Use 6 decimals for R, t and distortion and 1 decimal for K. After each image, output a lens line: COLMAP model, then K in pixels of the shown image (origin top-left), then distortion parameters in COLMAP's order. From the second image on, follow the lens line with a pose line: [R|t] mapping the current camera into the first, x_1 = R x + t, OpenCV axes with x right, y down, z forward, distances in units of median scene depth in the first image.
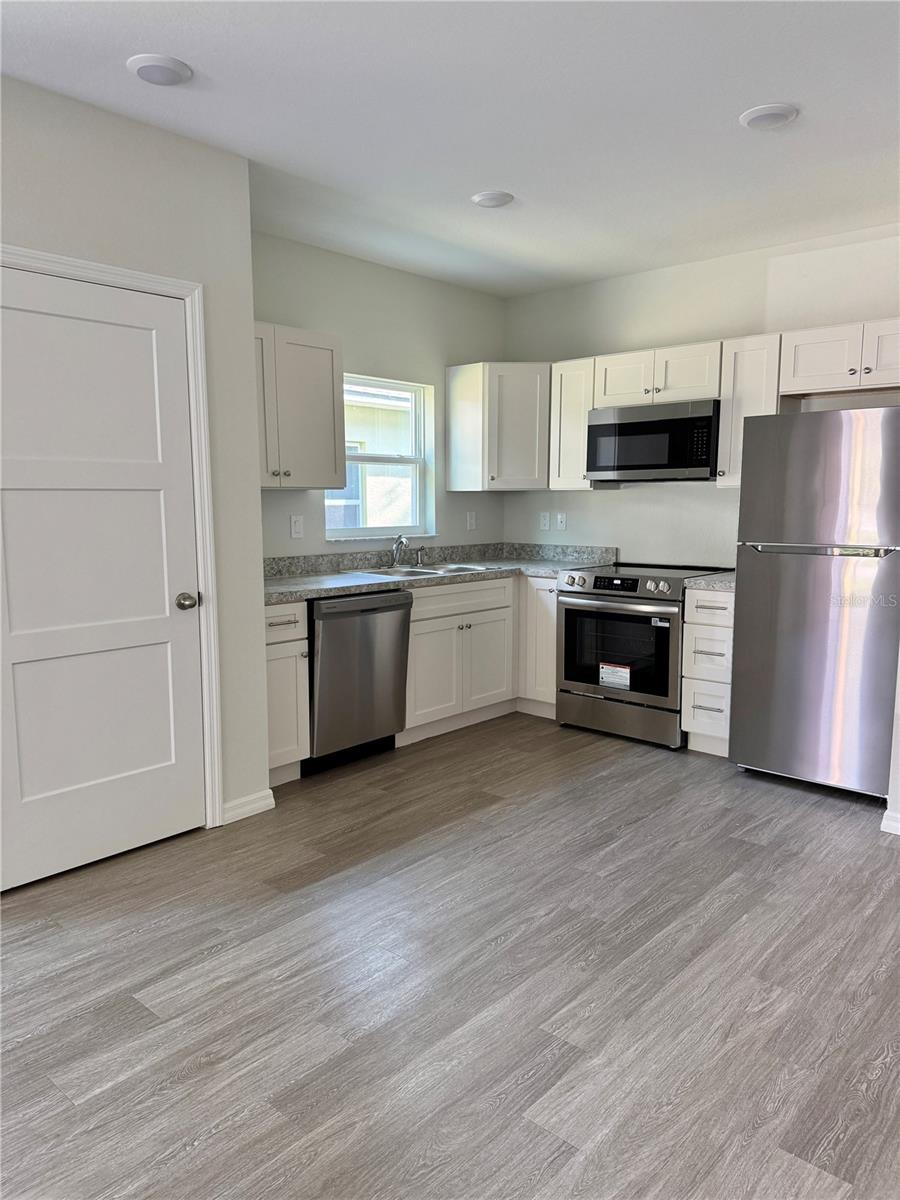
lens RADIAL K [[831.3, 0, 448.8], [0, 831.3, 619.7], [0, 0, 1]] dist [0.194734, -0.347126]
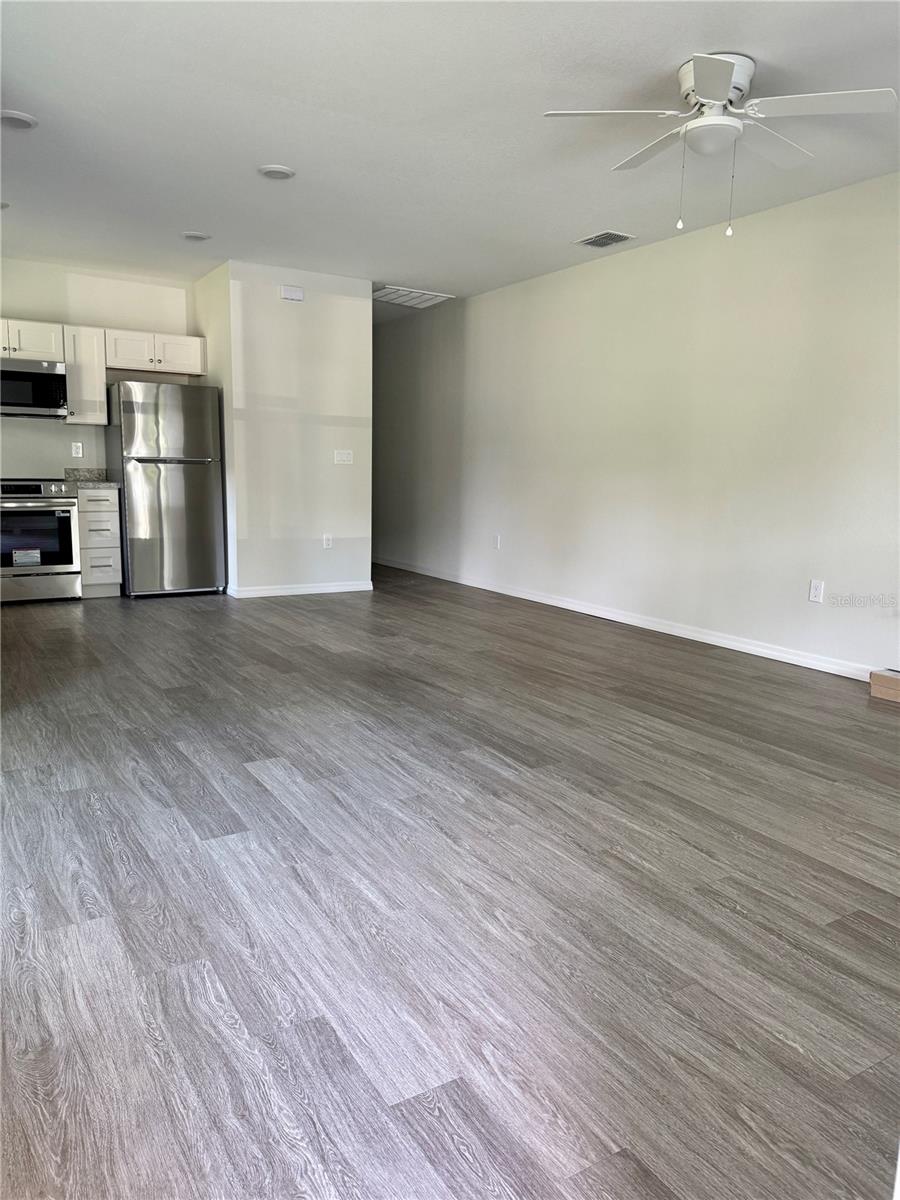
lens RADIAL K [[842.7, 0, 450.0], [0, 842.7, 600.0], [0, 0, 1]] dist [0.003789, -0.006949]
pose [[0.297757, -0.143188, 0.943842, -1.057202], [0.113268, 0.987002, 0.114003, 0.067121], [-0.947898, 0.072962, 0.310106, -0.086269]]
